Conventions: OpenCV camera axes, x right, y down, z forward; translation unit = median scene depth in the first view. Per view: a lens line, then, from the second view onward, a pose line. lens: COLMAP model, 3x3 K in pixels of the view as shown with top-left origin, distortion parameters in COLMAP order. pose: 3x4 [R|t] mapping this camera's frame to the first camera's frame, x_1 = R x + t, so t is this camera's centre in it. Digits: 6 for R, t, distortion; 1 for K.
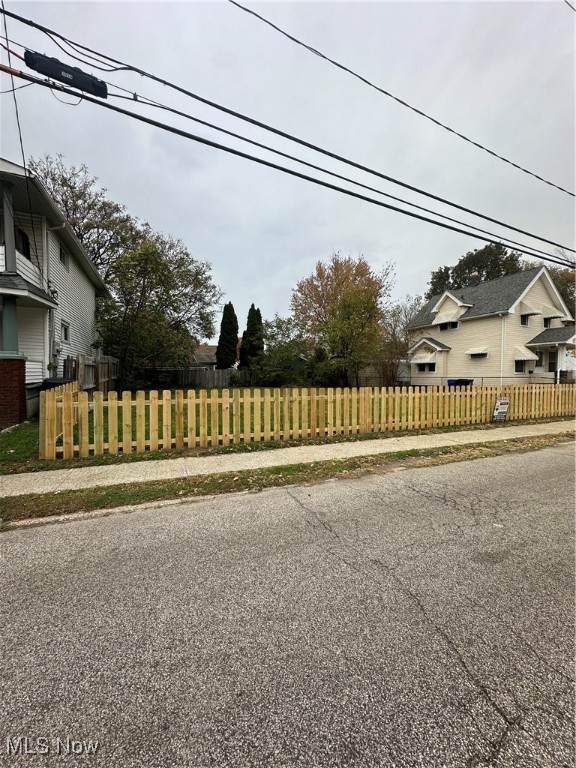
lens RADIAL K [[305.7, 0, 287.8], [0, 305.7, 383.5], [0, 0, 1]] dist [-0.005918, 0.001204]
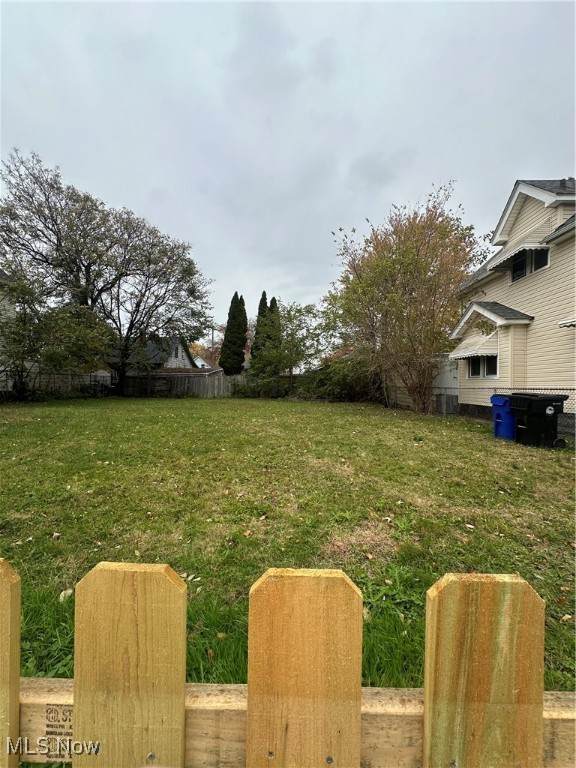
lens RADIAL K [[305.7, 0, 287.9], [0, 305.7, 386.5], [0, 0, 1]] dist [-0.005918, 0.001204]
pose [[0.913736, 0.008739, -0.406213, 0.355525], [-0.017121, 0.999709, -0.017005, -0.008430], [0.405946, 0.022493, 0.913620, 0.437467]]
